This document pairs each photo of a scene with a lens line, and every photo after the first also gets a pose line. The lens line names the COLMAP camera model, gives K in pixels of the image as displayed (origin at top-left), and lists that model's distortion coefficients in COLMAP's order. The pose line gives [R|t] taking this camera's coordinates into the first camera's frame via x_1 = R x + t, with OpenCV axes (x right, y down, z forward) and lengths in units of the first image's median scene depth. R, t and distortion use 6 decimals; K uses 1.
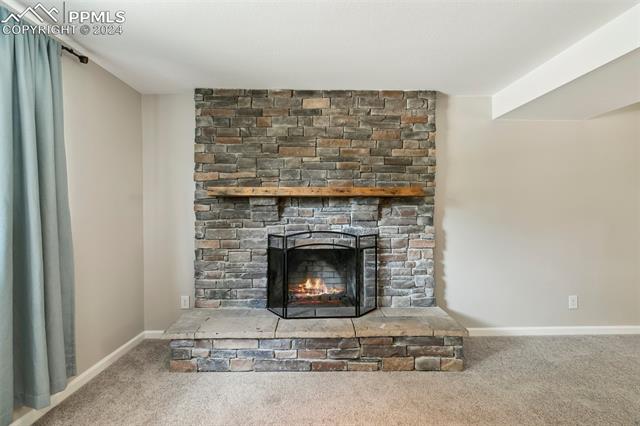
lens RADIAL K [[286.6, 0, 318.5], [0, 286.6, 212.6], [0, 0, 1]] dist [0.001821, 0.000395]
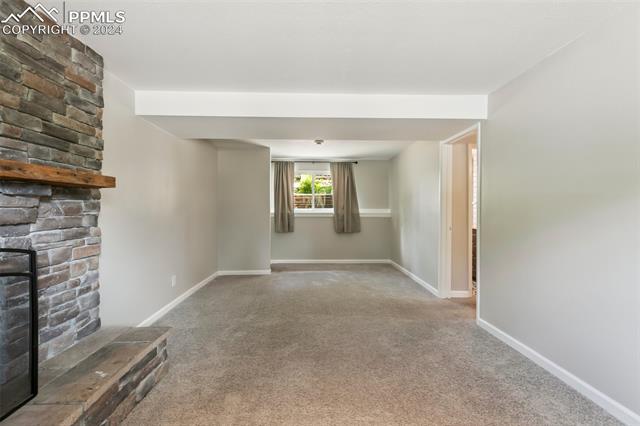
lens RADIAL K [[286.9, 0, 318.8], [0, 286.9, 208.9], [0, 0, 1]] dist [0.003464, -0.000280]
pose [[-0.018196, 0.000491, 0.999834, -0.404474], [0.010084, 0.999949, -0.000308, 0.004223], [-0.999784, 0.010076, -0.018200, 0.413606]]
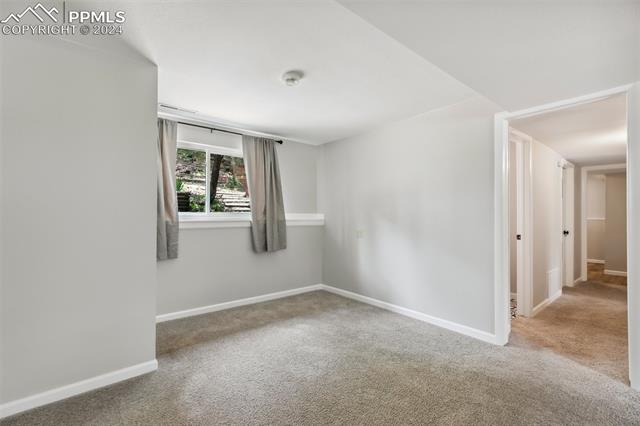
lens RADIAL K [[286.6, 0, 318.5], [0, 286.6, 212.6], [0, 0, 1]] dist [0.001821, 0.000395]
pose [[-0.620278, 0.003163, 0.784376, 0.650222], [0.007047, 0.999974, 0.001540, 0.001714], [-0.784351, 0.006483, -0.620284, 0.863813]]
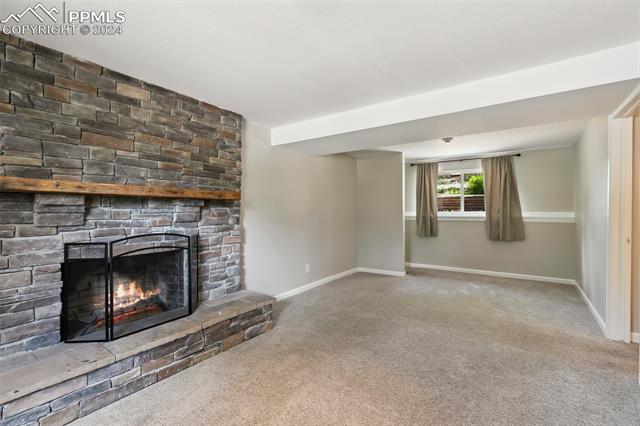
lens RADIAL K [[286.6, 0, 318.5], [0, 286.6, 212.6], [0, 0, 1]] dist [0.001821, 0.000395]
pose [[0.587563, -0.002651, 0.809174, -0.395725], [0.011523, 0.999921, -0.005091, 0.006070], [-0.809097, 0.012316, 0.587547, 0.009162]]
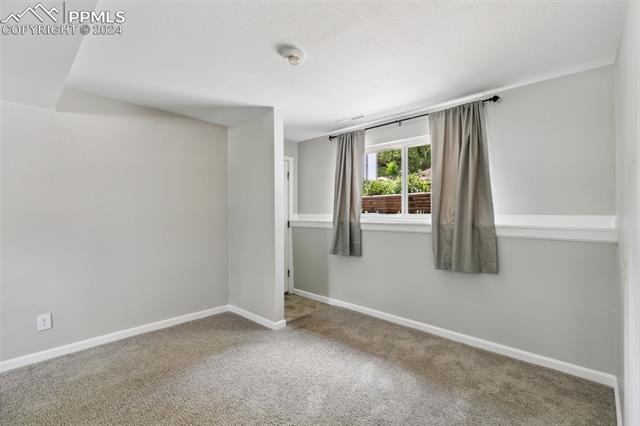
lens RADIAL K [[286.6, 0, 318.5], [0, 286.6, 212.6], [0, 0, 1]] dist [0.001821, 0.000395]
pose [[0.699839, 0.000059, 0.714301, 0.906096], [0.010269, 0.999896, -0.010144, 0.003074], [-0.714227, 0.014434, 0.699765, -0.197618]]
